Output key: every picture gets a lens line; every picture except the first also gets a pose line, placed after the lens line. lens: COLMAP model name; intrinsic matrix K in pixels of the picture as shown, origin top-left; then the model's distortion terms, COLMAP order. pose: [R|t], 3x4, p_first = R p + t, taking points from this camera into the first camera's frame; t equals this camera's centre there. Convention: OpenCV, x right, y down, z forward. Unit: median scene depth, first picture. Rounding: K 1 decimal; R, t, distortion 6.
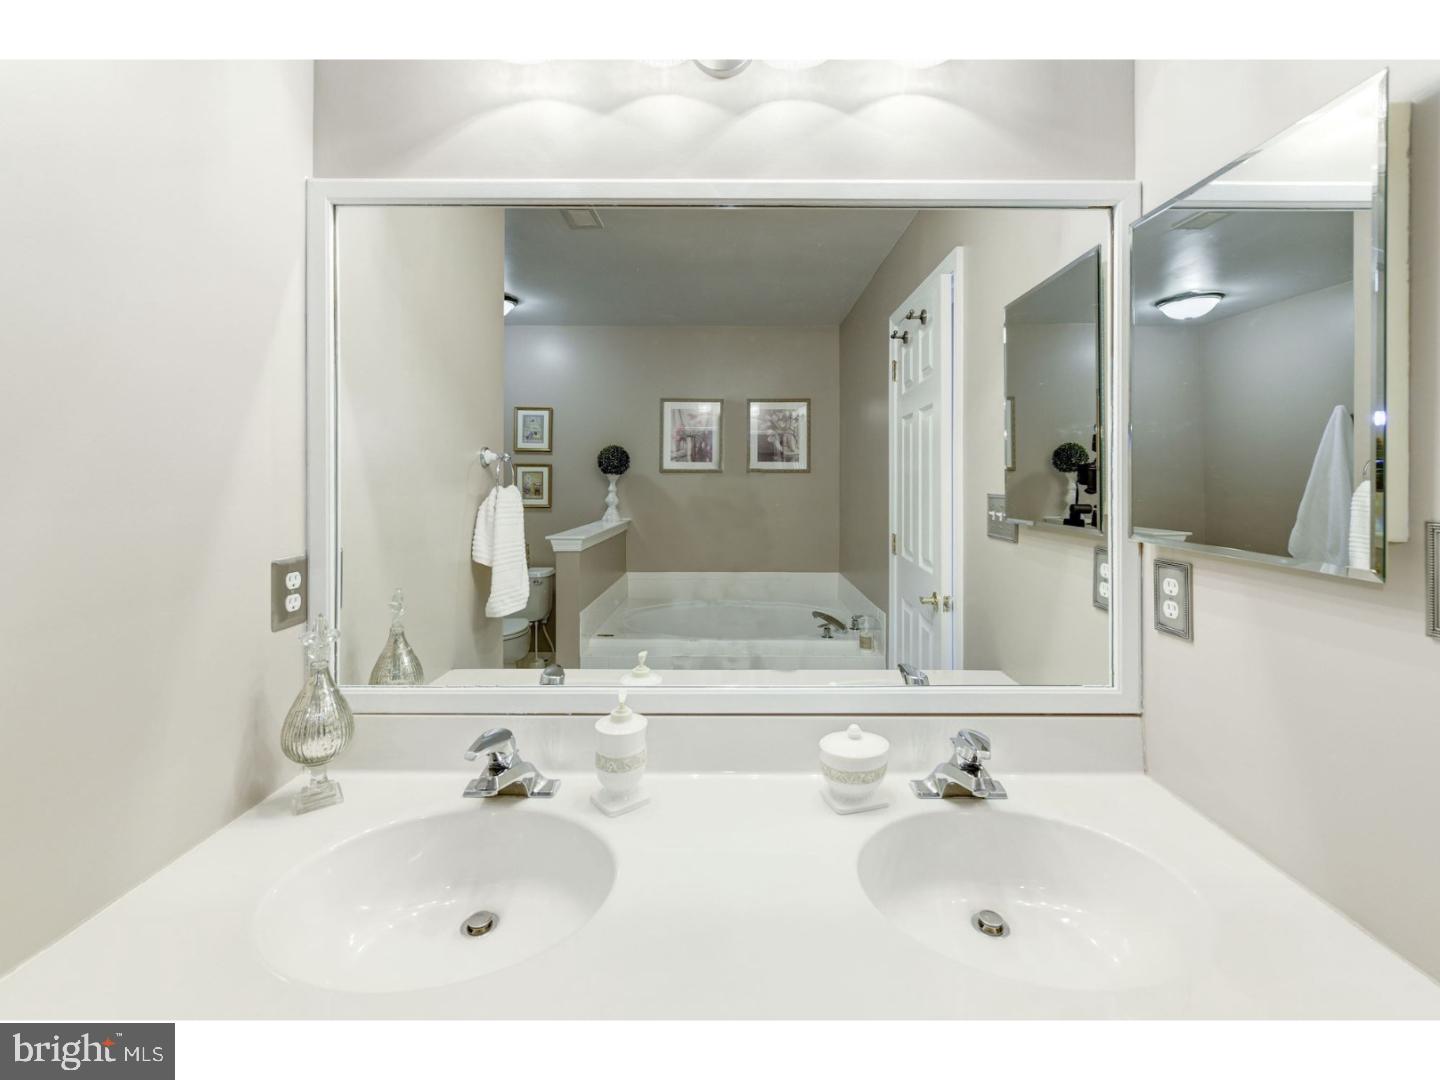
lens RADIAL K [[589.9, 0, 726.6], [0, 589.9, 477.7], [0, 0, 1]] dist [-0.000394, -0.000196]
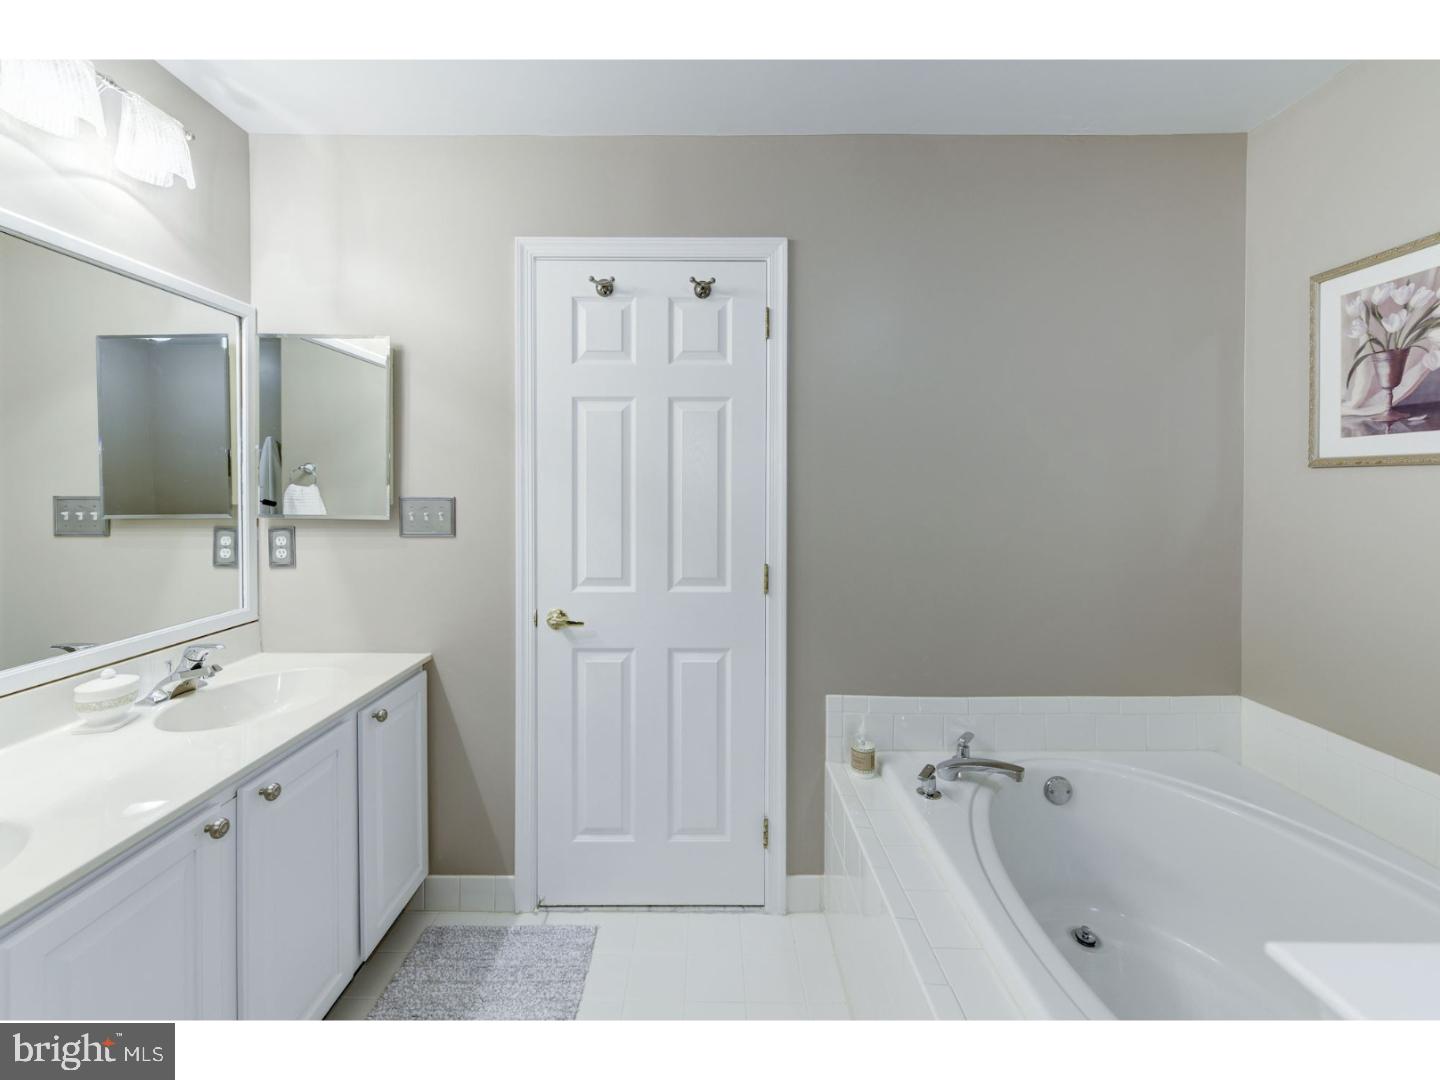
lens RADIAL K [[588.8, 0, 717.4], [0, 588.8, 493.9], [0, 0, 1]] dist [0.000074, -0.000364]
pose [[-0.006542, -0.016977, 0.999834, -1.017713], [-0.003287, 0.999851, 0.016956, 0.002531], [-0.999973, -0.003175, -0.006596, -0.324439]]
